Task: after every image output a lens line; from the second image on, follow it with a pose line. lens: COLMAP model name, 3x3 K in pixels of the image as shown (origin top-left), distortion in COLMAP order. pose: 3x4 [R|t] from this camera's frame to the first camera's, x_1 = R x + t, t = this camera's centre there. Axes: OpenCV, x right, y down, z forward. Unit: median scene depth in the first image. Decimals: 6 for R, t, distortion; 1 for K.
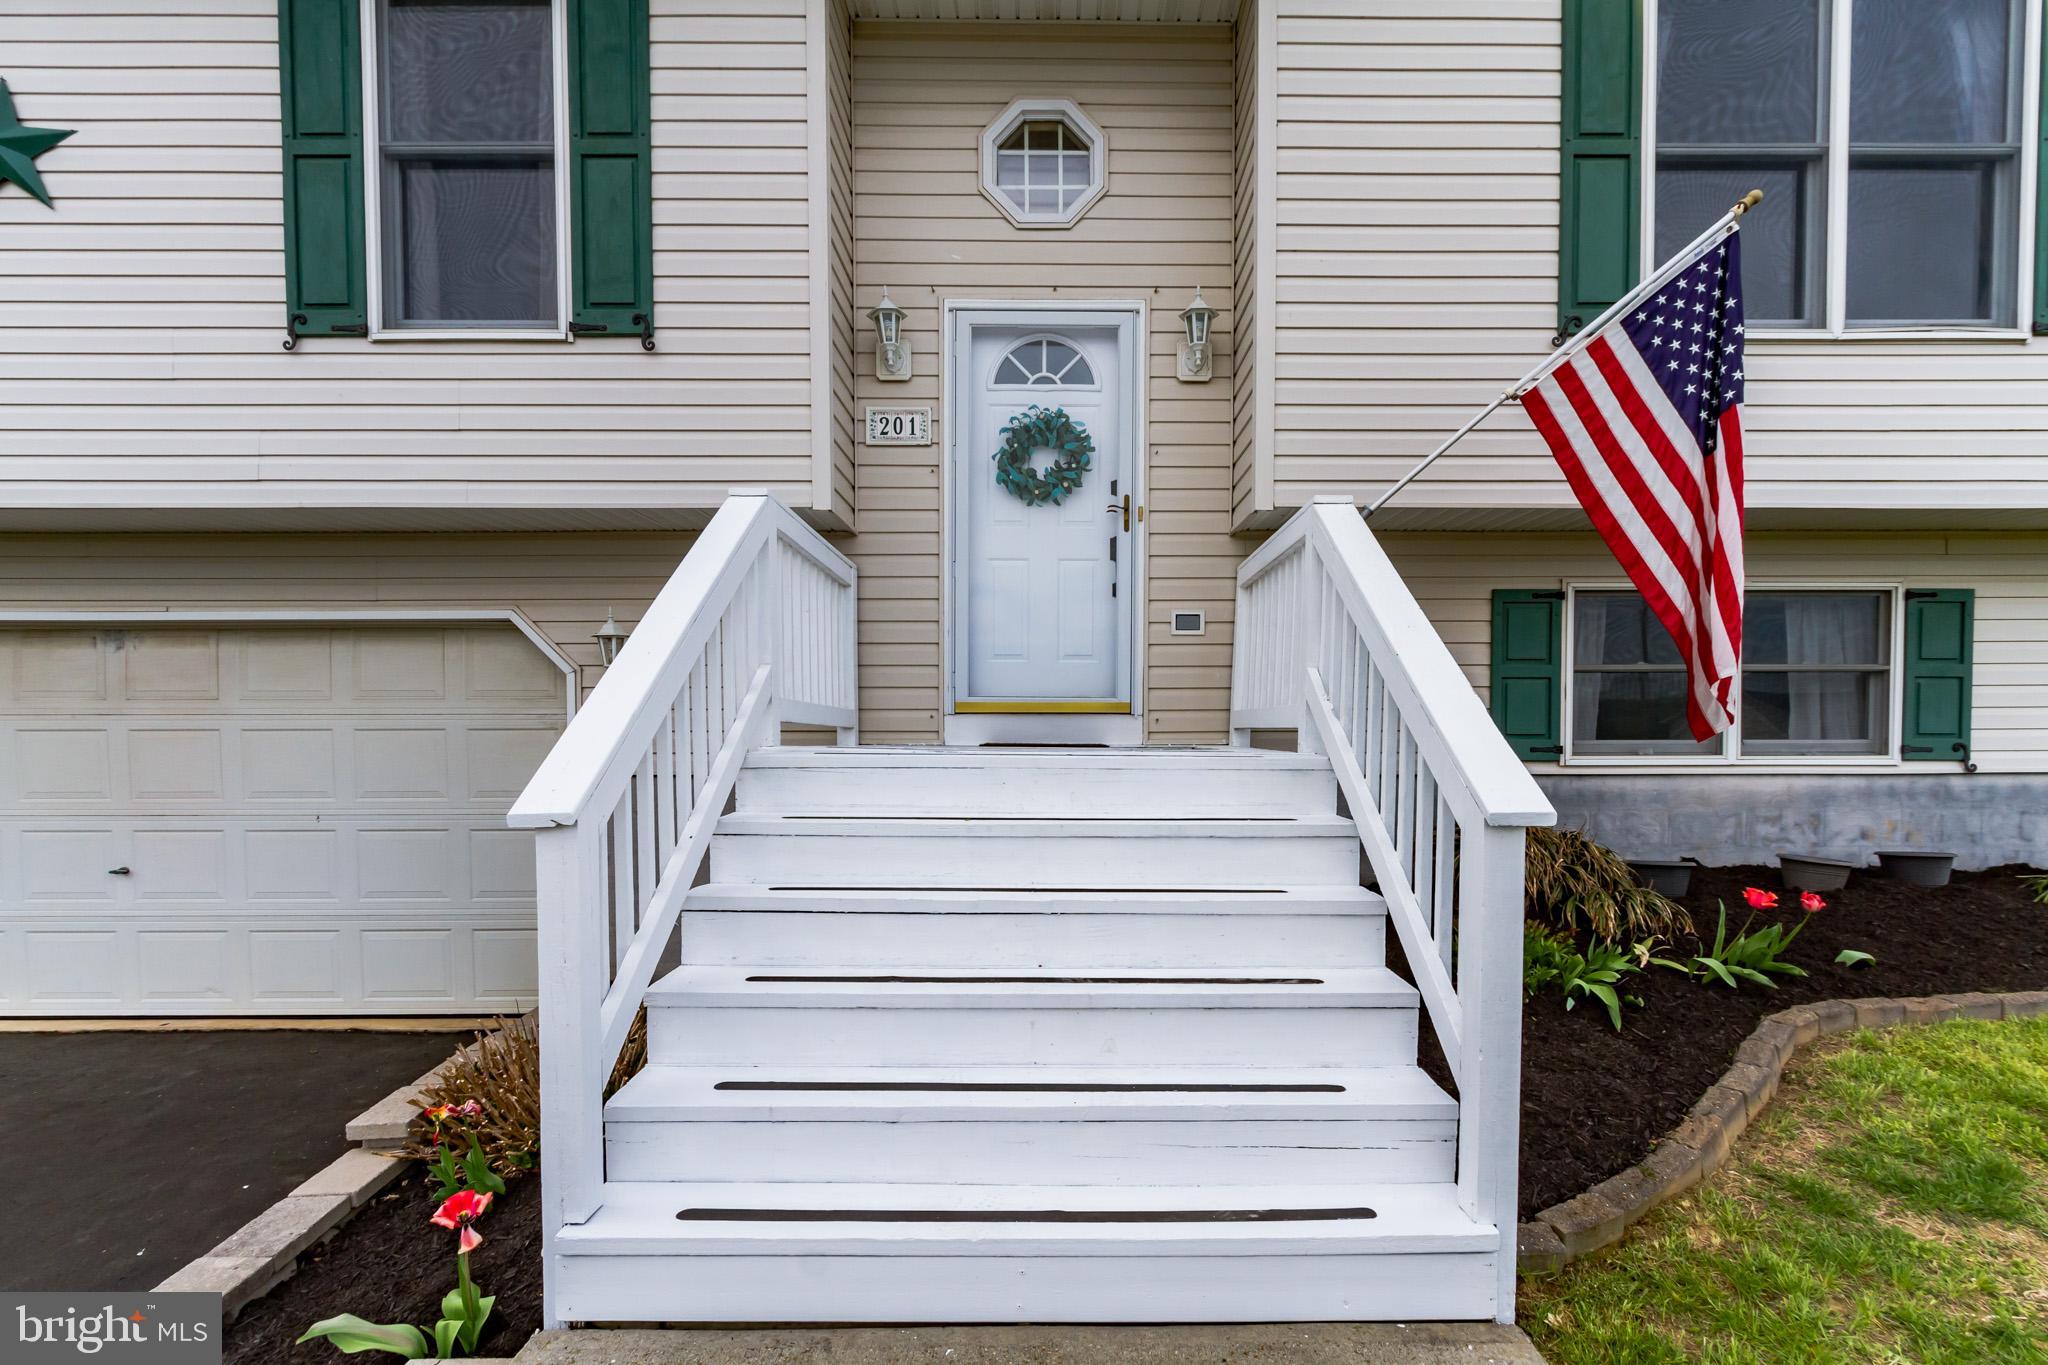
lens RADIAL K [[962.1, 0, 1029.7], [0, 962.1, 731.4], [0, 0, 1]] dist [0.002588, 0.001556]
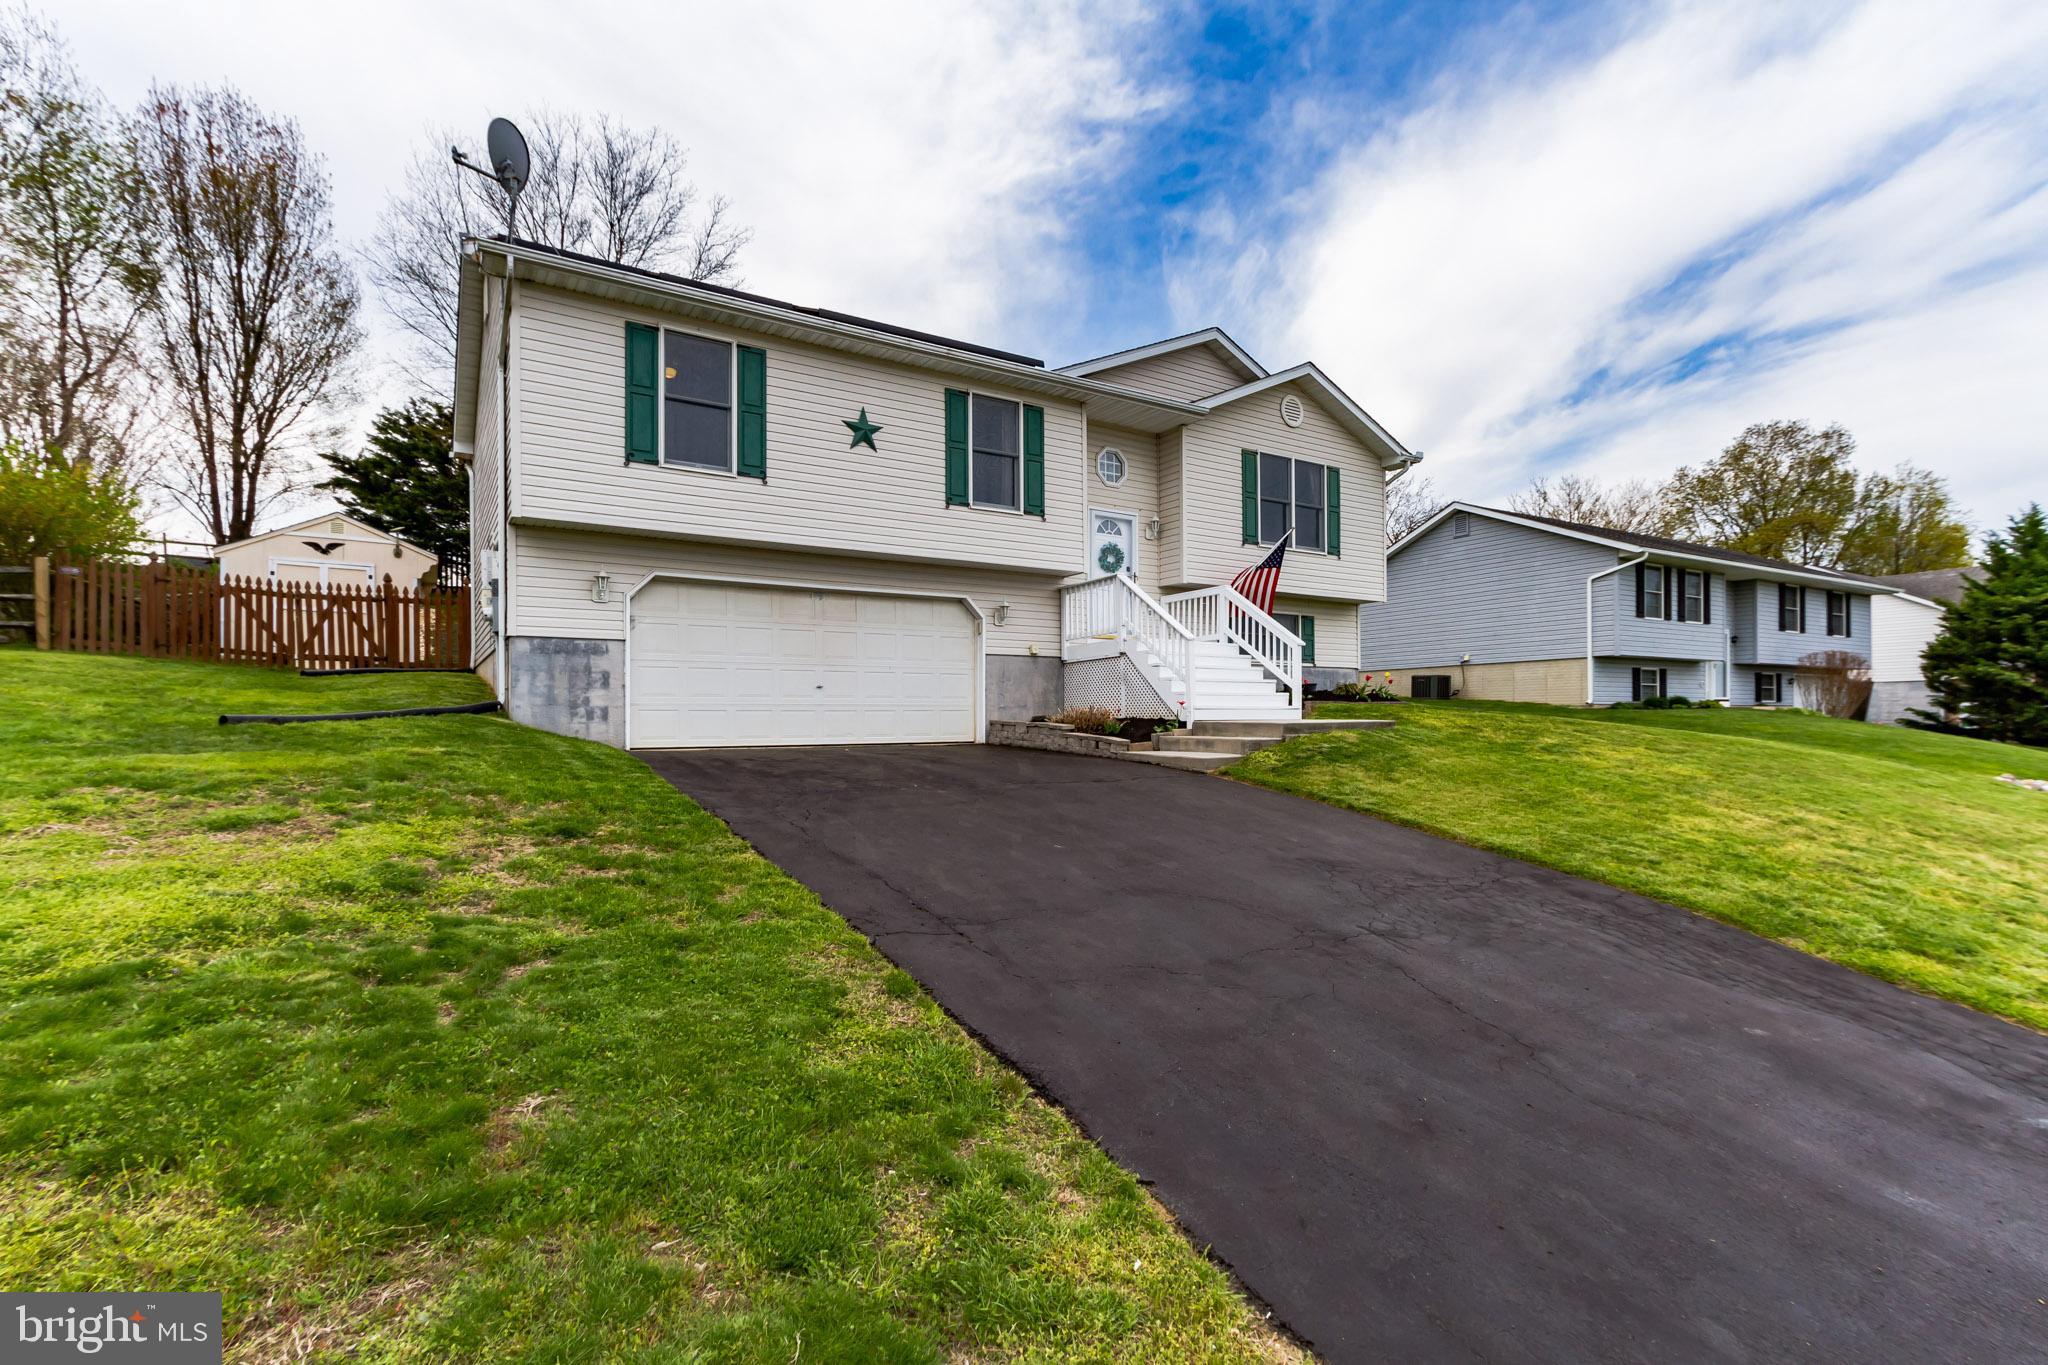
lens RADIAL K [[962.1, 0, 1012.8], [0, 962.1, 693.8], [0, 0, 1]] dist [0.002588, 0.001556]
pose [[0.845356, 0.011719, 0.534074, -1.952268], [0.010215, 0.999222, -0.038094, 0.278112], [-0.534105, 0.037659, 0.844579, -1.481216]]
